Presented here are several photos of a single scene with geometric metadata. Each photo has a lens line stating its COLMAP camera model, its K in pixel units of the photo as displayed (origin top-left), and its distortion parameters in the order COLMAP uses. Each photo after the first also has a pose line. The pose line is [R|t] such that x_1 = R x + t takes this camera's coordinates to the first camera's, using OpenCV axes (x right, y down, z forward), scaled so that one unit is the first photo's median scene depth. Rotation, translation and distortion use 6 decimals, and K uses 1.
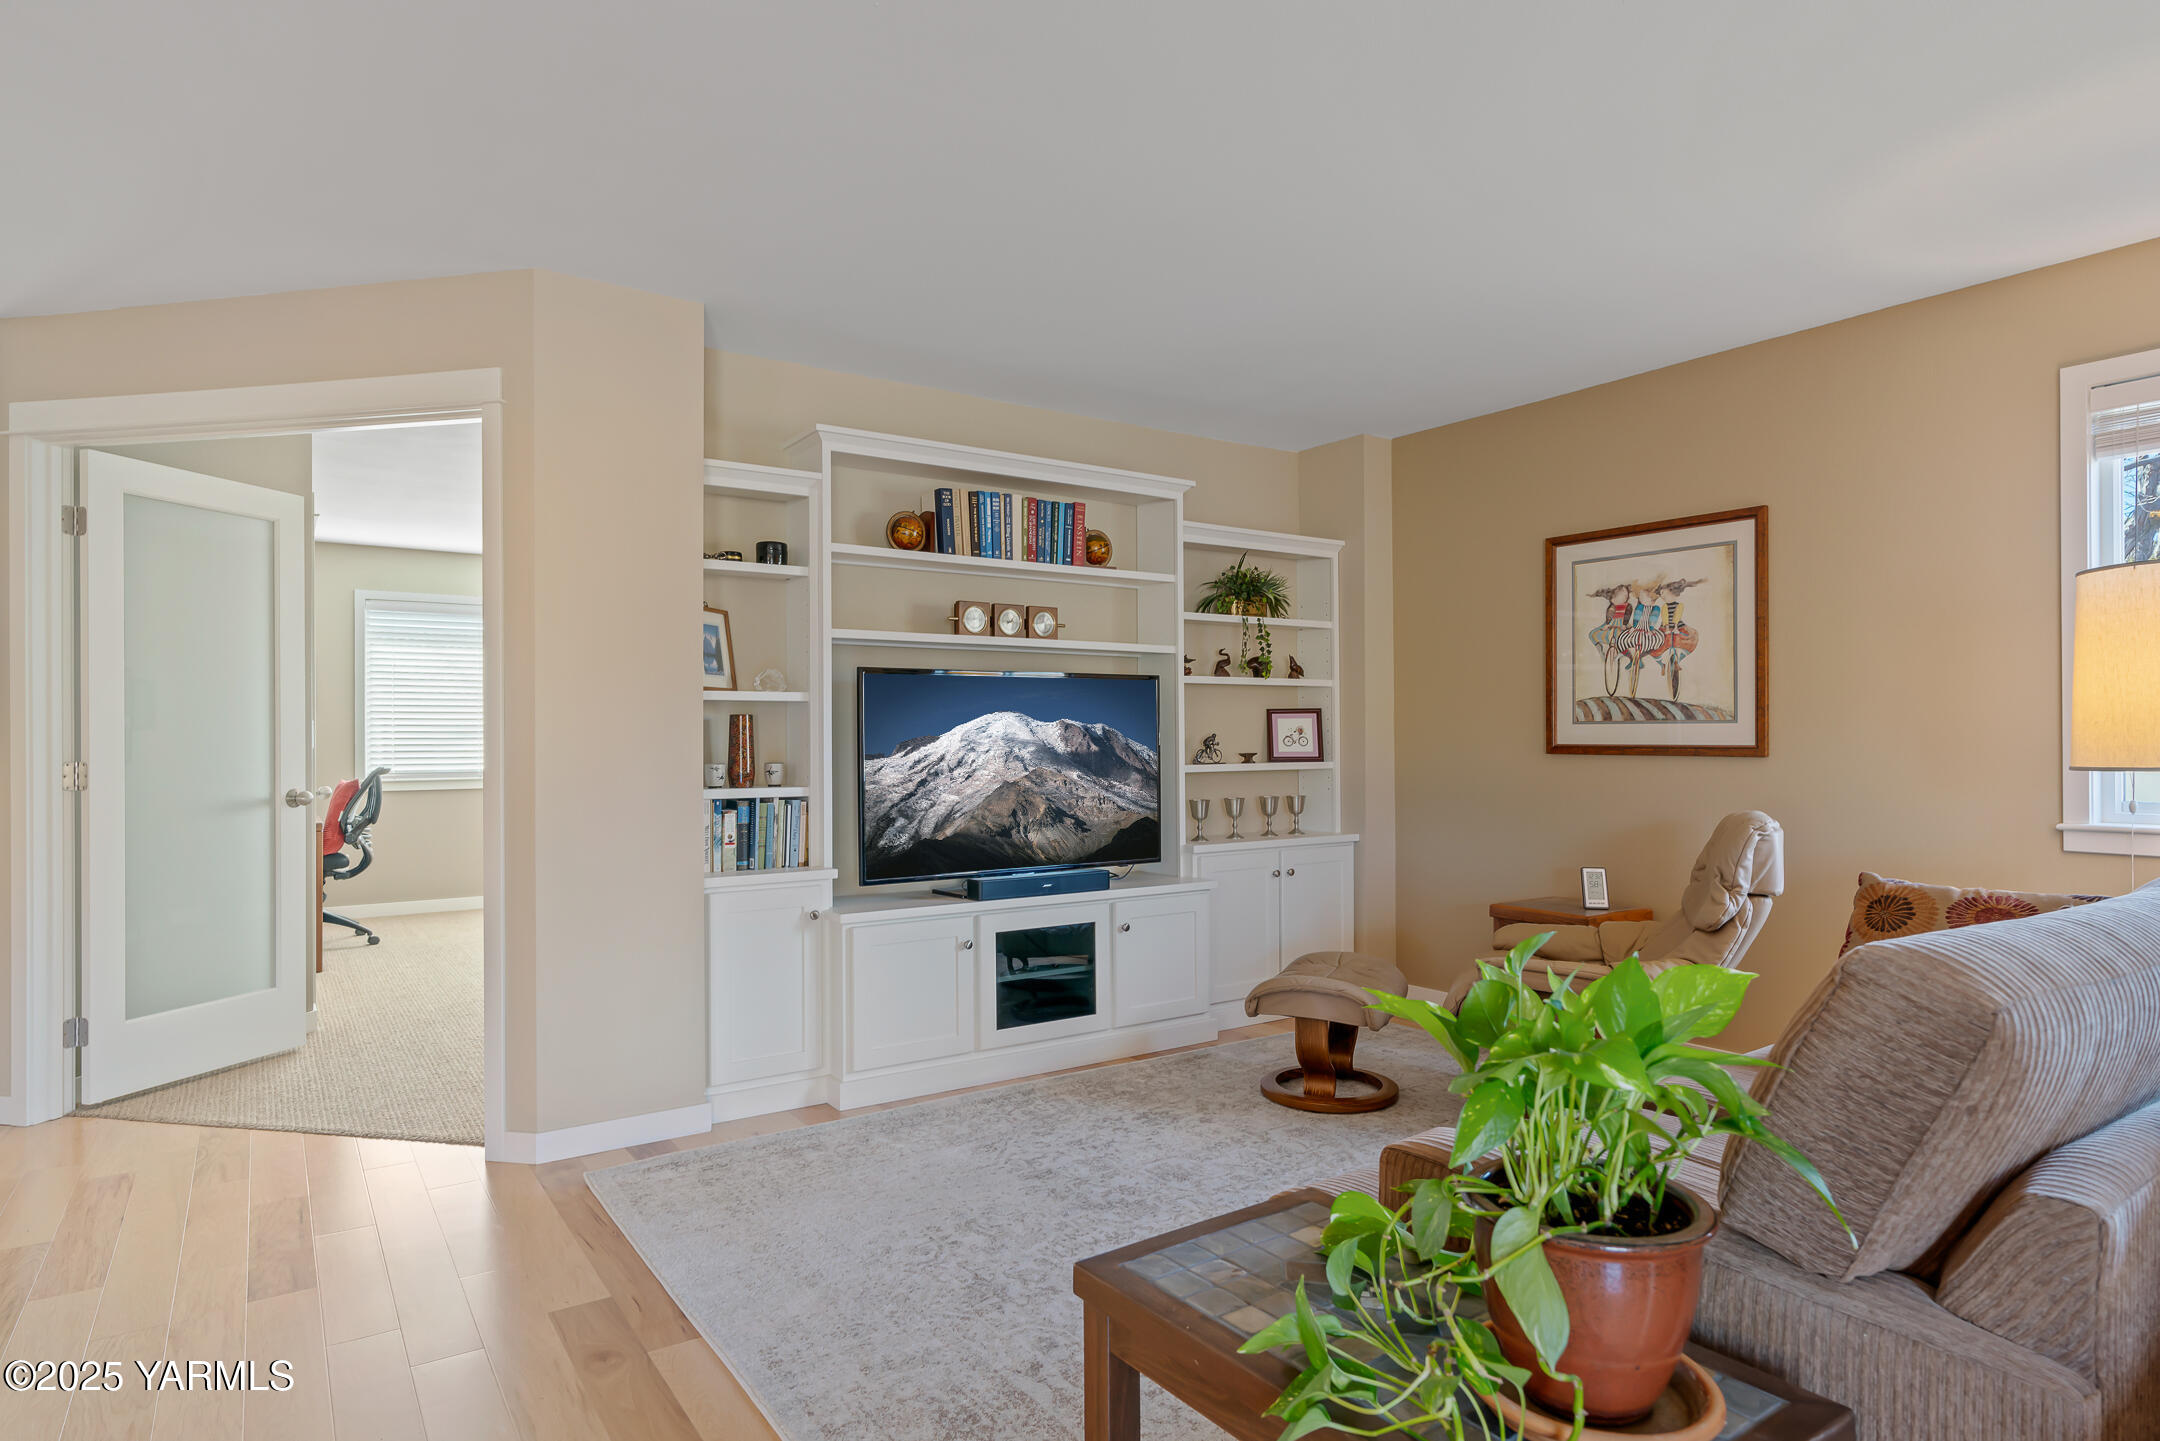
lens RADIAL K [[1199.9, 0, 1091.2], [0, 1199.9, 736.2], [0, 0, 1]] dist [-0.016385, 0.004136]
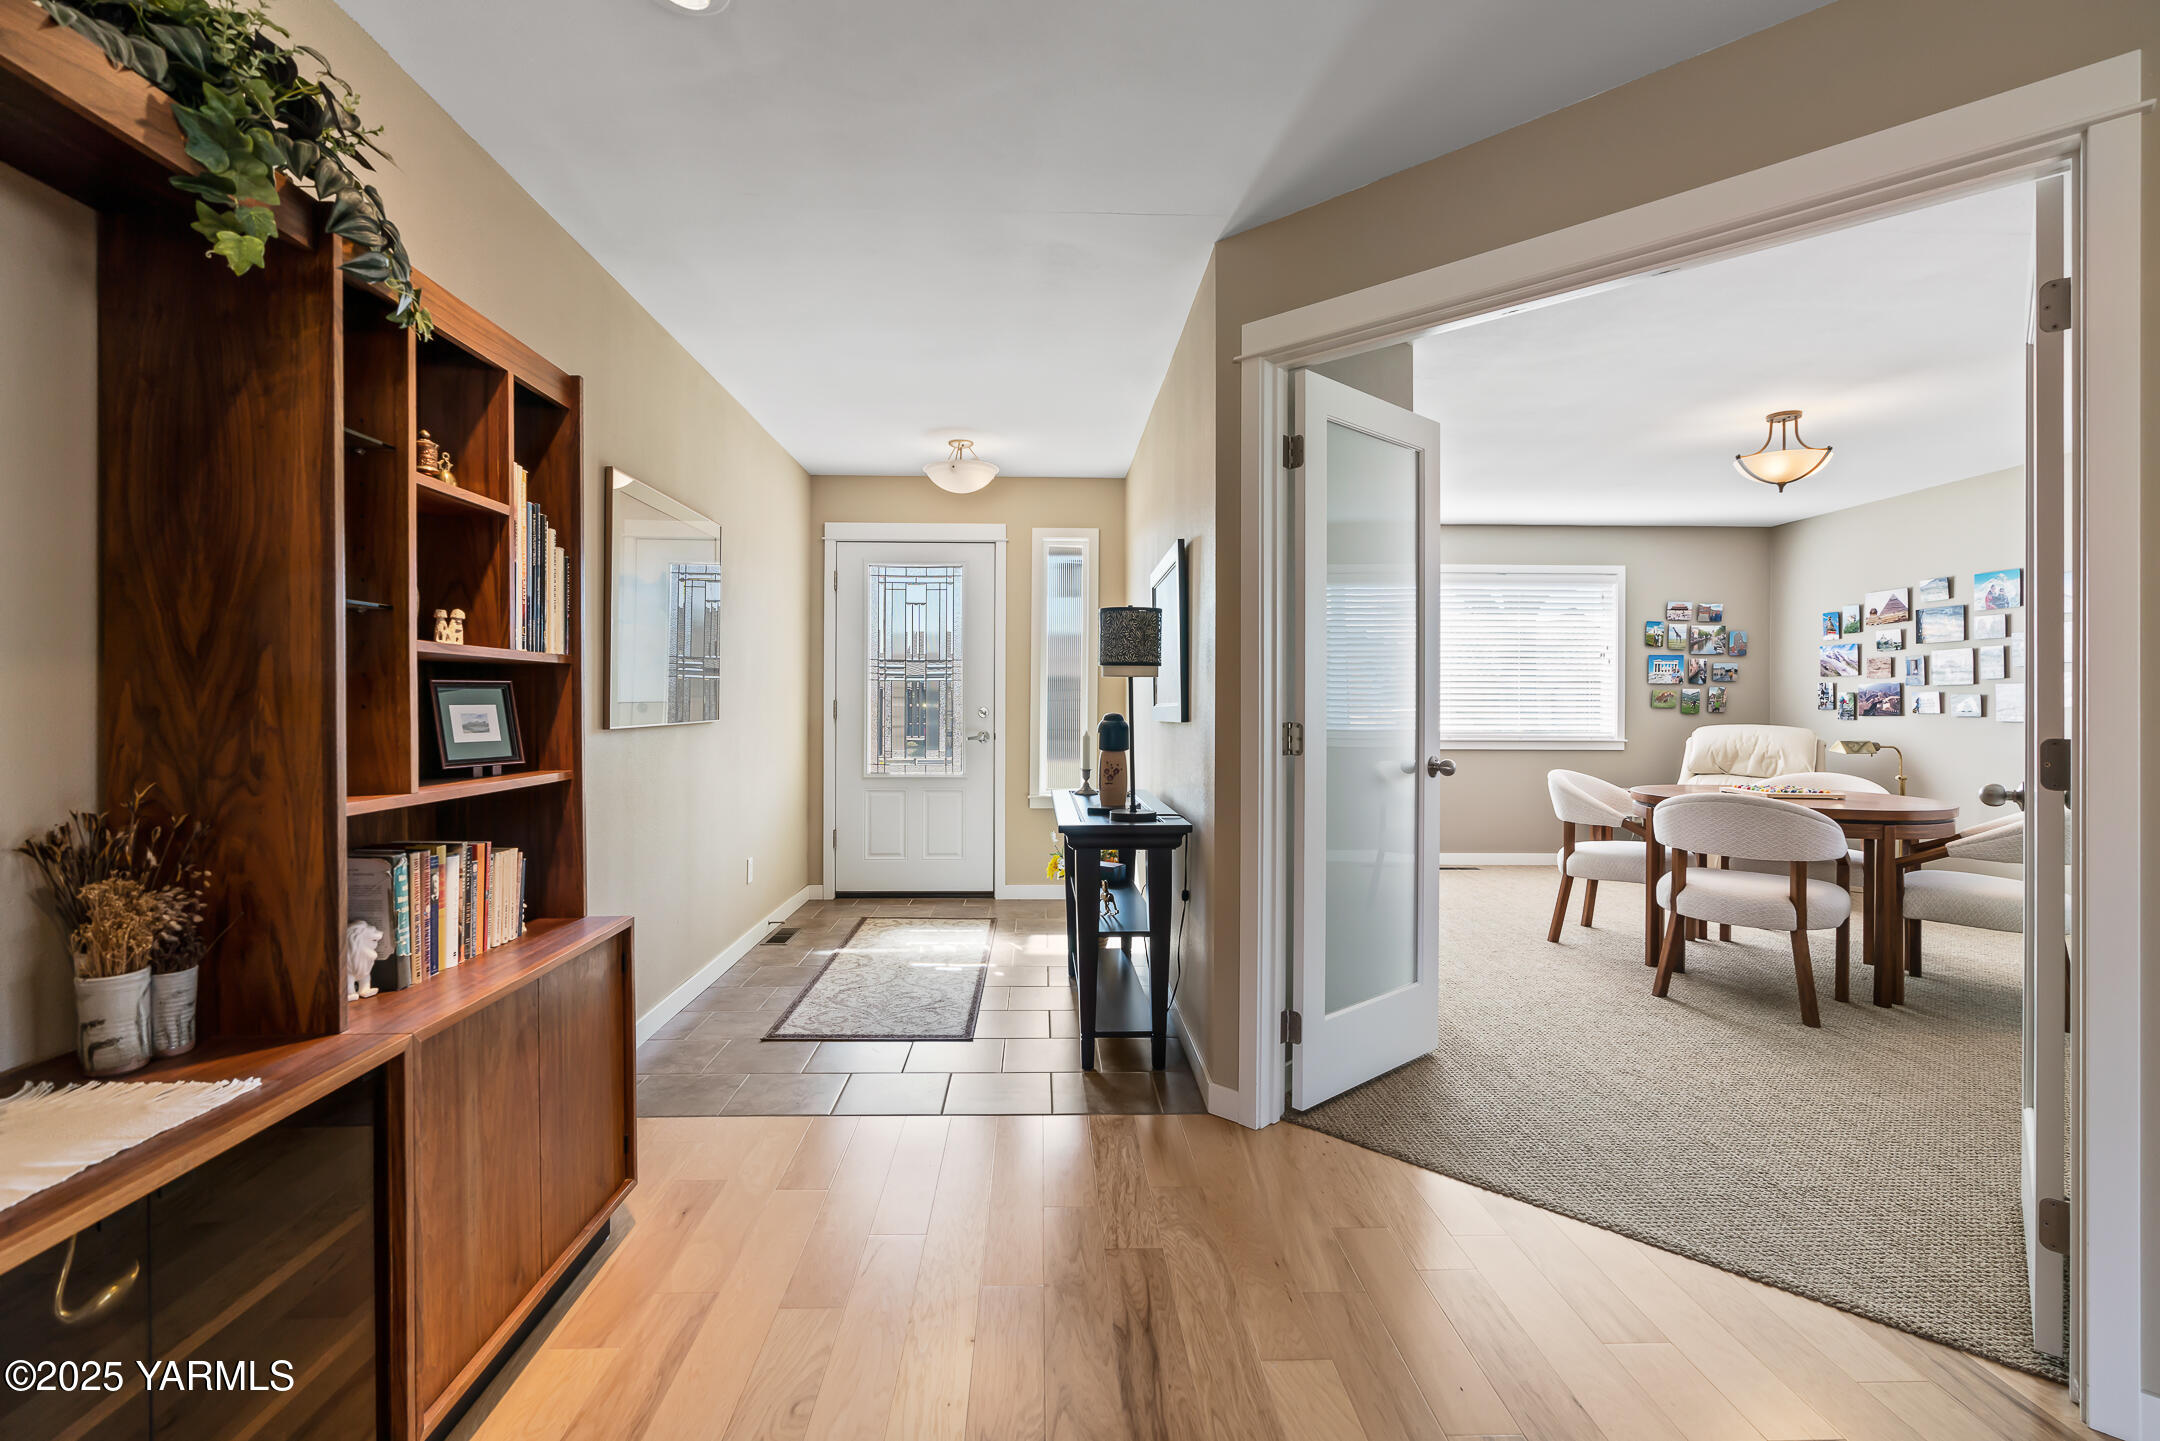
lens RADIAL K [[981.6, 0, 1063.1], [0, 981.6, 699.7], [0, 0, 1]] dist [-0.014717, 0.006484]
pose [[0.833313, 0.007701, -0.552747, -0.502589], [-0.007872, 0.999967, 0.002065, 0.003506], [0.552745, 0.002630, 0.833346, 0.250146]]
